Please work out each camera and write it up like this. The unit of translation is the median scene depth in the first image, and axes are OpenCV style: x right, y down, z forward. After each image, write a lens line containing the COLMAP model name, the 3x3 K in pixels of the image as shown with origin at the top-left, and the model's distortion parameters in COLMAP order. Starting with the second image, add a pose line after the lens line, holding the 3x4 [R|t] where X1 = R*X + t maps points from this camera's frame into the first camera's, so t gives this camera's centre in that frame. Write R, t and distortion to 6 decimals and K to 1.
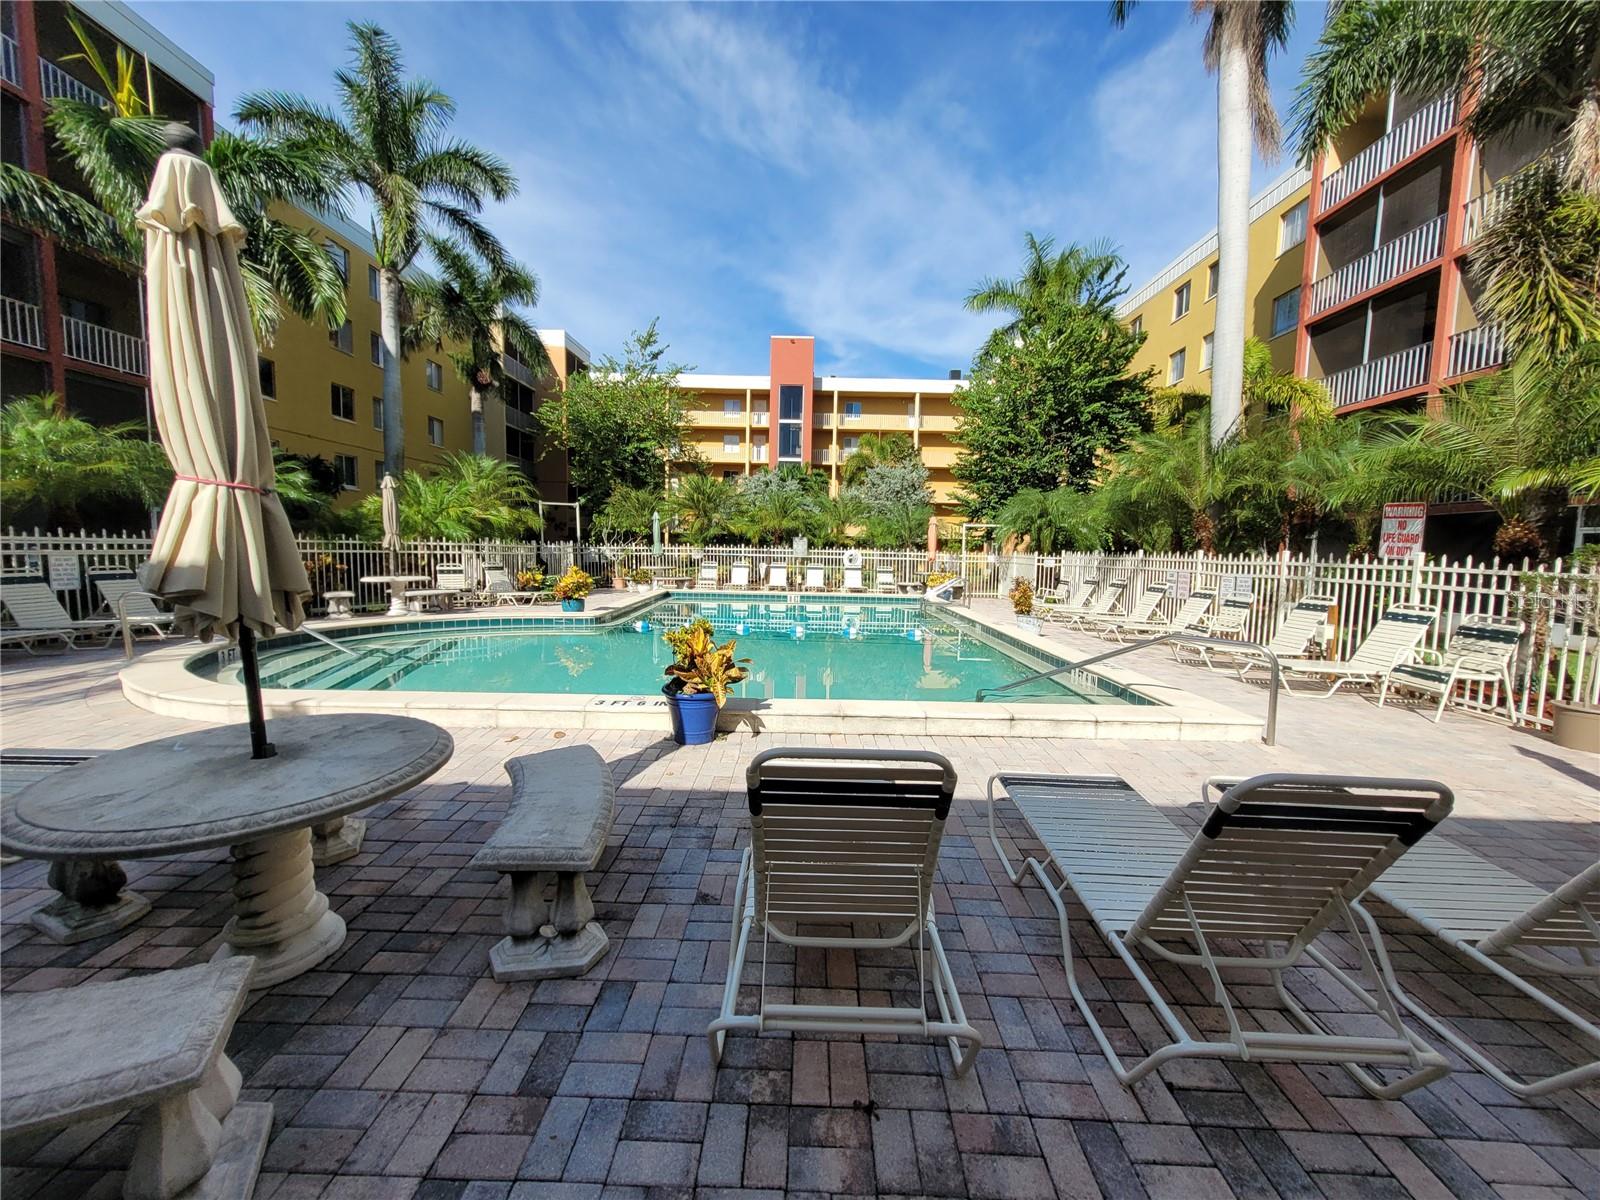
lens RADIAL K [[620.9, 0, 795.0], [0, 620.9, 606.1], [0, 0, 1]] dist [0.013463, -0.007235]
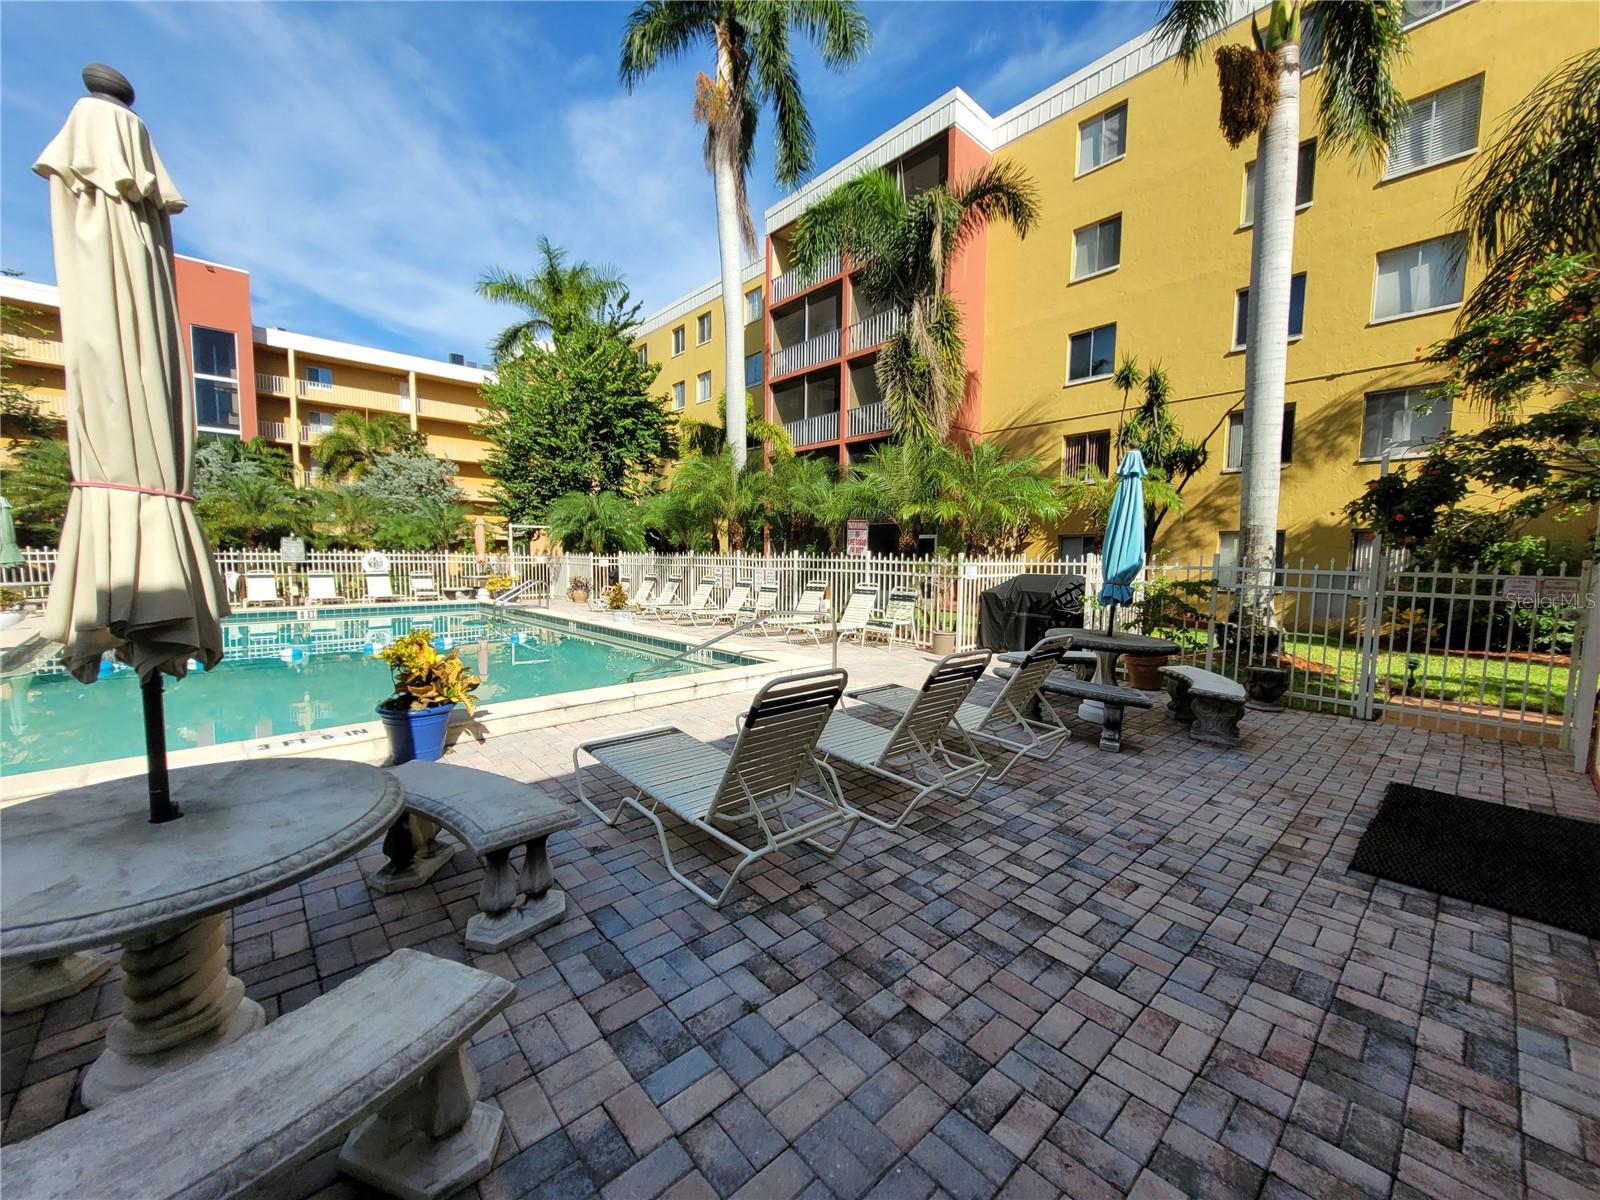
lens RADIAL K [[623.7, 0, 801.7], [0, 623.7, 600.4], [0, 0, 1]] dist [0.007444, -0.000816]
pose [[0.727031, -0.064696, 0.683550, -0.074288], [0.070743, 0.997311, 0.019149, -0.000464], [-0.682951, 0.034434, 0.729653, -0.018849]]
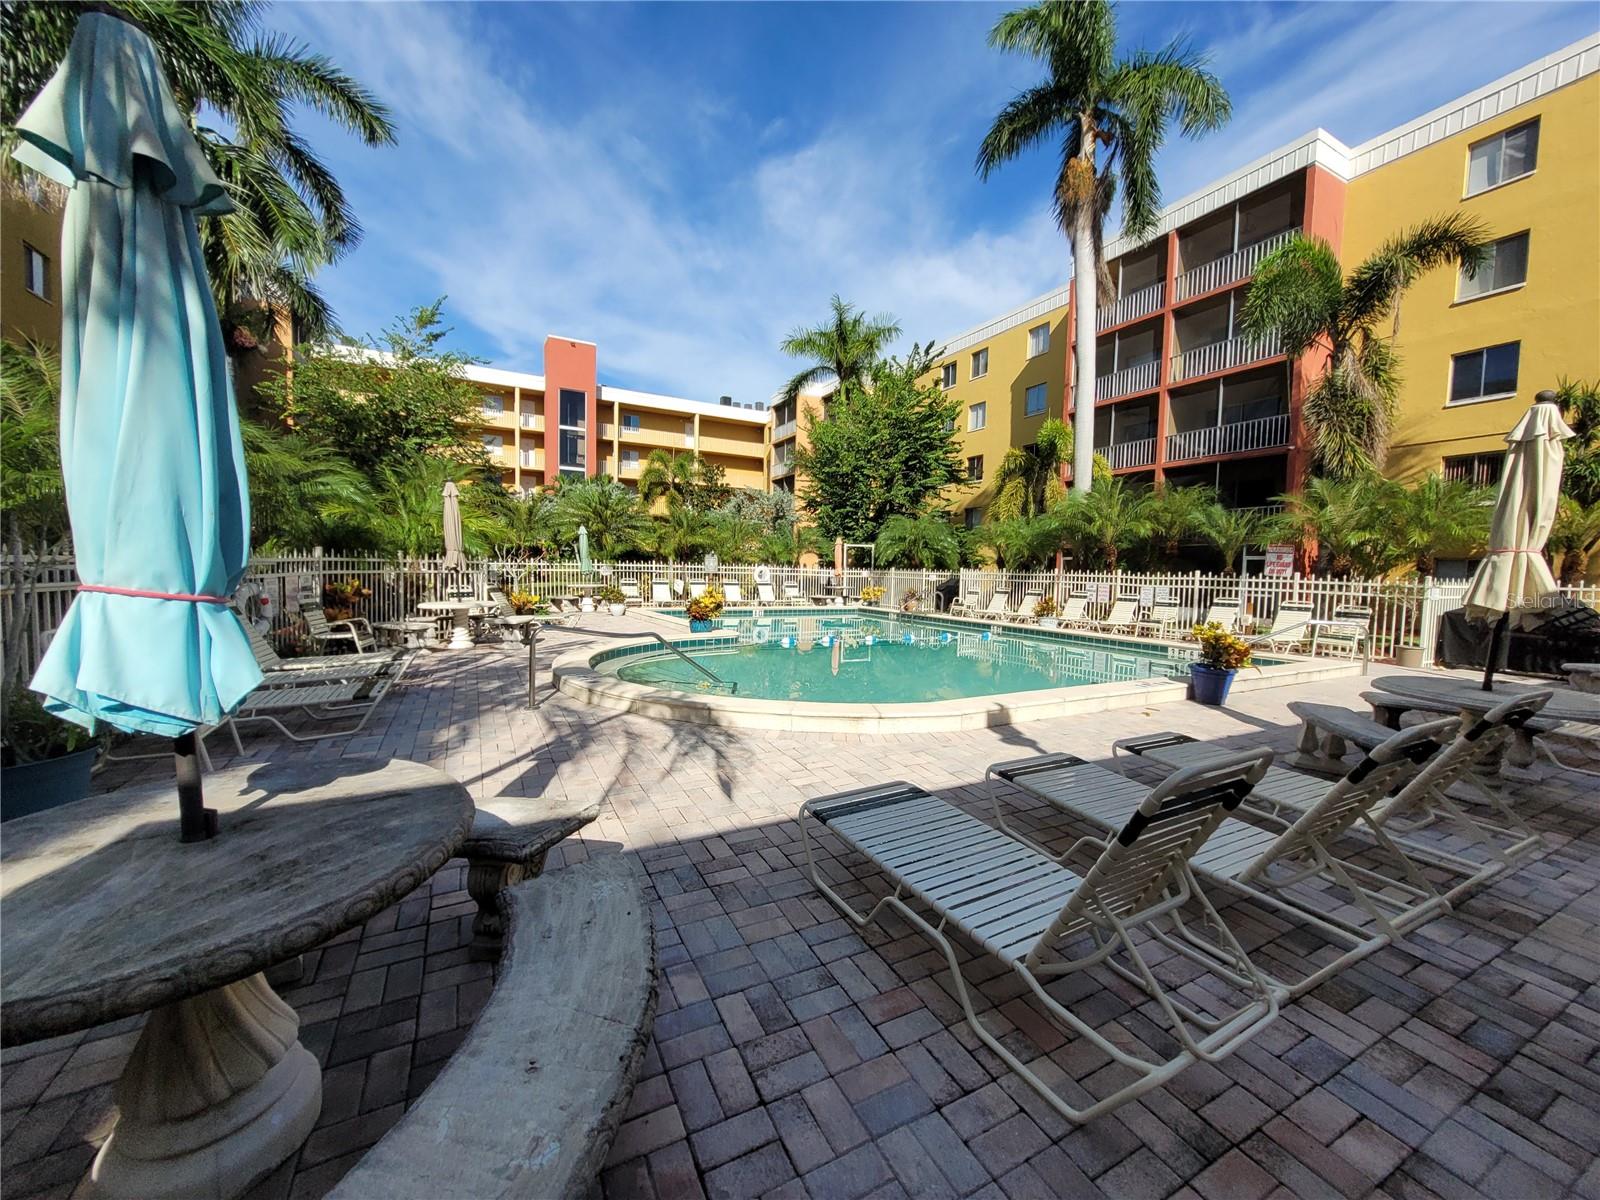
lens RADIAL K [[609.0, 0, 800.0], [0, 609.0, 600.0], [0, 0, 1]] dist [-0.011603, 0.002417]
pose [[0.878143, -0.027116, 0.477629, -0.364135], [0.039848, 0.999069, -0.016544, -0.013212], [-0.476735, 0.033561, 0.878406, 0.059756]]
